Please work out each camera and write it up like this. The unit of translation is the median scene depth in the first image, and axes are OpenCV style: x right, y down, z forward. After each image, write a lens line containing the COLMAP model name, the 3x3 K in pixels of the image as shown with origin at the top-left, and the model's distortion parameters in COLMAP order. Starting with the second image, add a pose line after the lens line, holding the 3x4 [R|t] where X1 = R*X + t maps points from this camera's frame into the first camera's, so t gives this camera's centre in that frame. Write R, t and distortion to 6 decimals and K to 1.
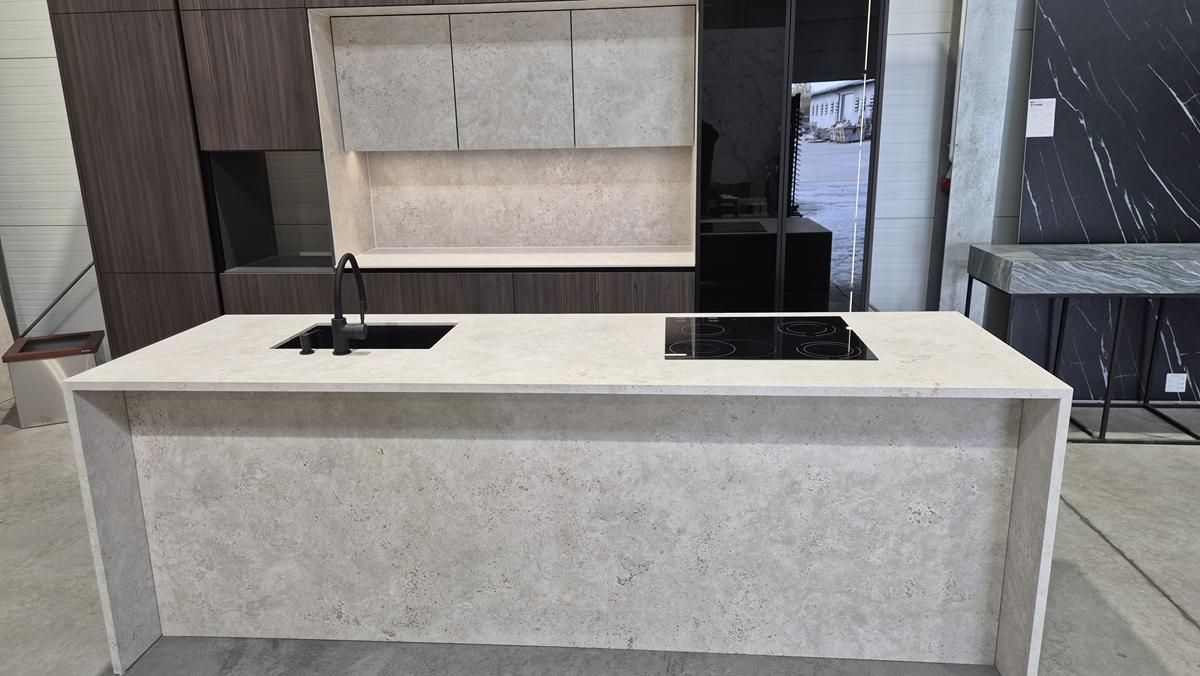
lens RADIAL K [[796.2, 0, 593.6], [0, 796.2, 330.5], [0, 0, 1]] dist [0.070717, -0.060350]
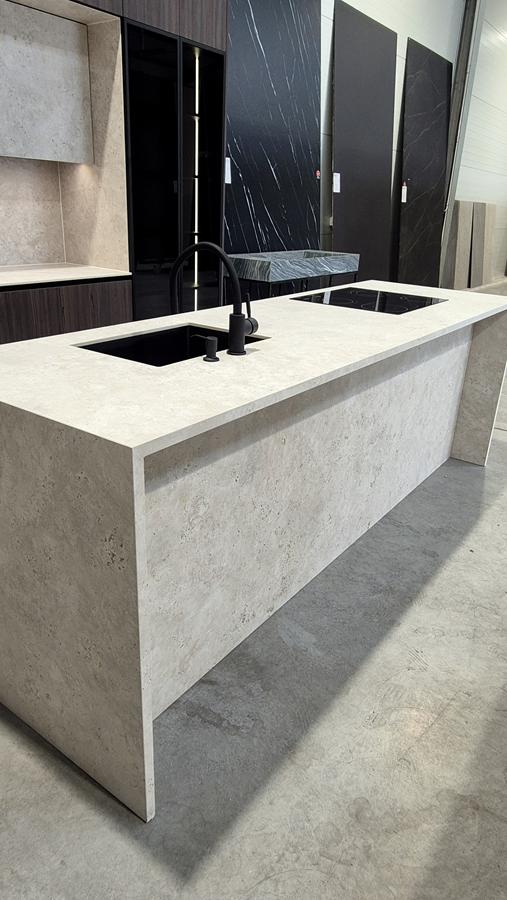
lens RADIAL K [[593.5, 0, 251.9], [0, 593.5, 448.7], [0, 0, 1]] dist [-0.010005, 0.006637]
pose [[0.514226, -0.288878, 0.807541, -0.539821], [0.159377, 0.957354, 0.240982, -0.017205], [-0.842716, 0.004784, 0.538336, 0.376776]]
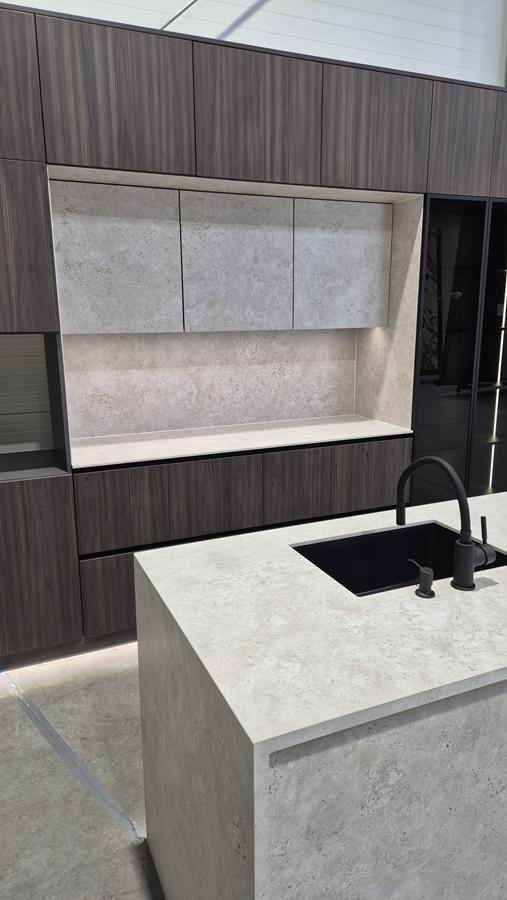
lens RADIAL K [[597.1, 0, 247.9], [0, 597.1, 447.4], [0, 0, 1]] dist [0.070717, -0.060350]
pose [[0.881610, -0.091595, 0.463006, -0.460587], [0.109055, 0.993975, -0.011018, -0.073845], [-0.459207, 0.060207, 0.886286, 0.346488]]
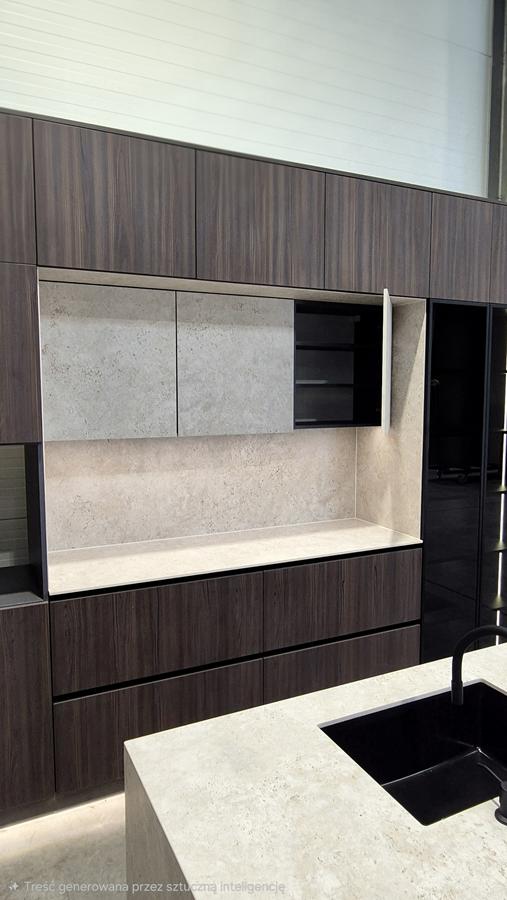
lens RADIAL K [[593.5, 0, 250.8], [0, 593.5, 448.7], [0, 0, 1]] dist [-0.010005, 0.006637]
pose [[0.861378, -0.029050, 0.507133, -0.444866], [0.109060, 0.985658, -0.128779, -0.122989], [-0.496119, 0.166236, 0.852192, 0.417359]]
